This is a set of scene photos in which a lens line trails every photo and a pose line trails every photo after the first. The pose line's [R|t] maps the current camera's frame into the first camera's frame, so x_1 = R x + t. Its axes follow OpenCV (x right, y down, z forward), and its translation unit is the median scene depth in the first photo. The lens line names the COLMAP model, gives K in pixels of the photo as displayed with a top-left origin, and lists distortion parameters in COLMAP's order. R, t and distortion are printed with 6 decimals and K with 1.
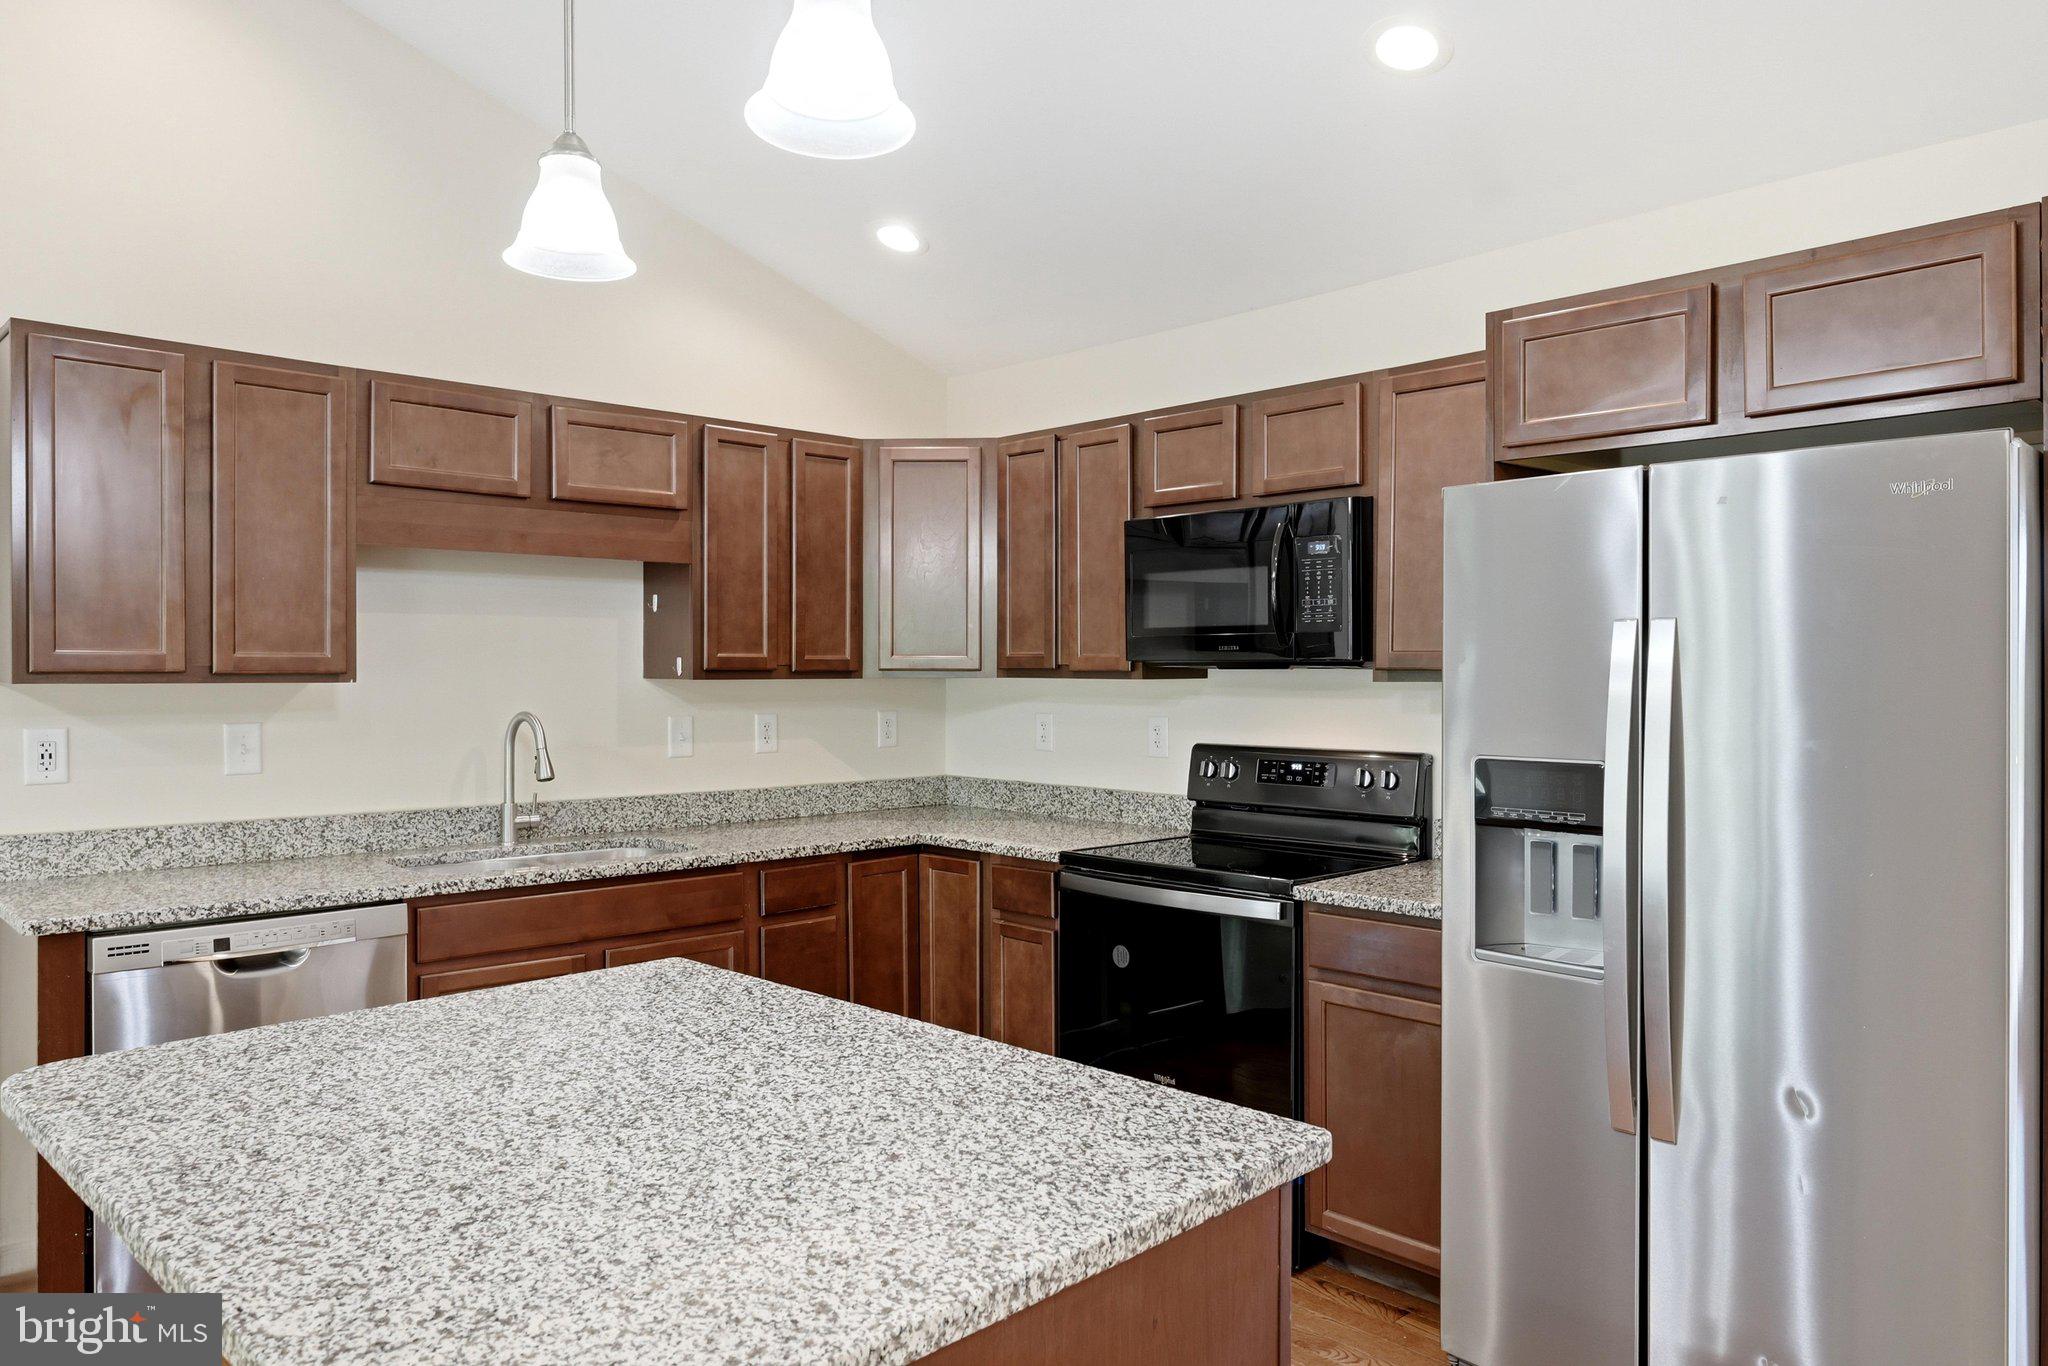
lens RADIAL K [[1399.2, 0, 1024.0], [0, 1399.2, 683.0], [0, 0, 1]] dist [0.003126, 0.002281]
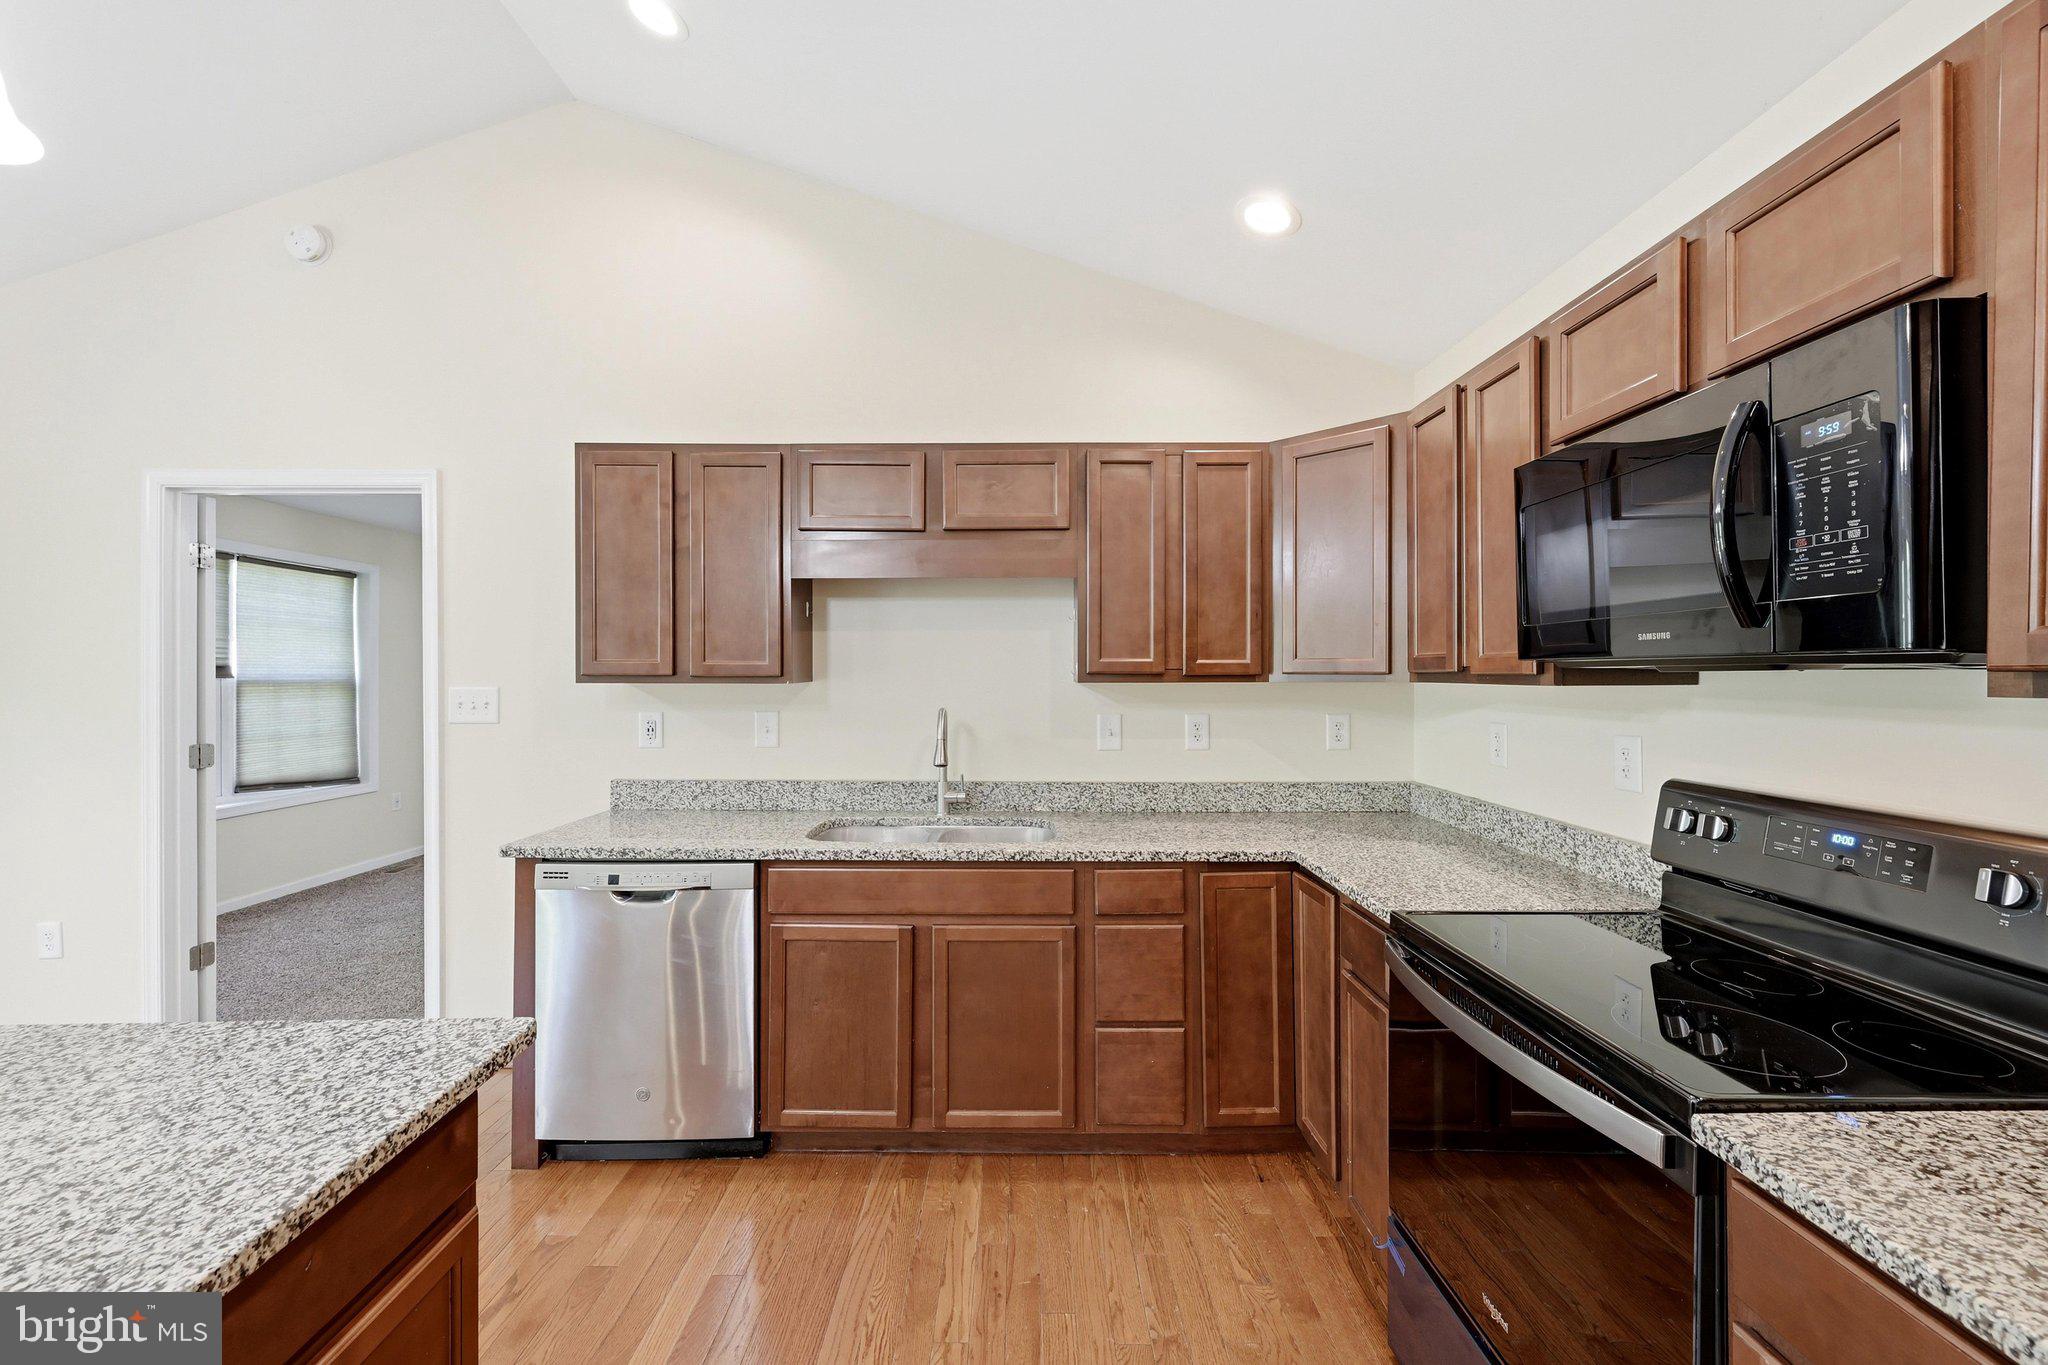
lens RADIAL K [[821.8, 0, 1014.9], [0, 821.8, 676.0], [0, 0, 1]] dist [0.000100, 0.000532]
pose [[0.724006, 0.000675, -0.689793, 0.181021], [-0.005994, 0.999968, -0.005312, -0.003880], [0.689768, 0.007980, 0.723987, 0.517516]]
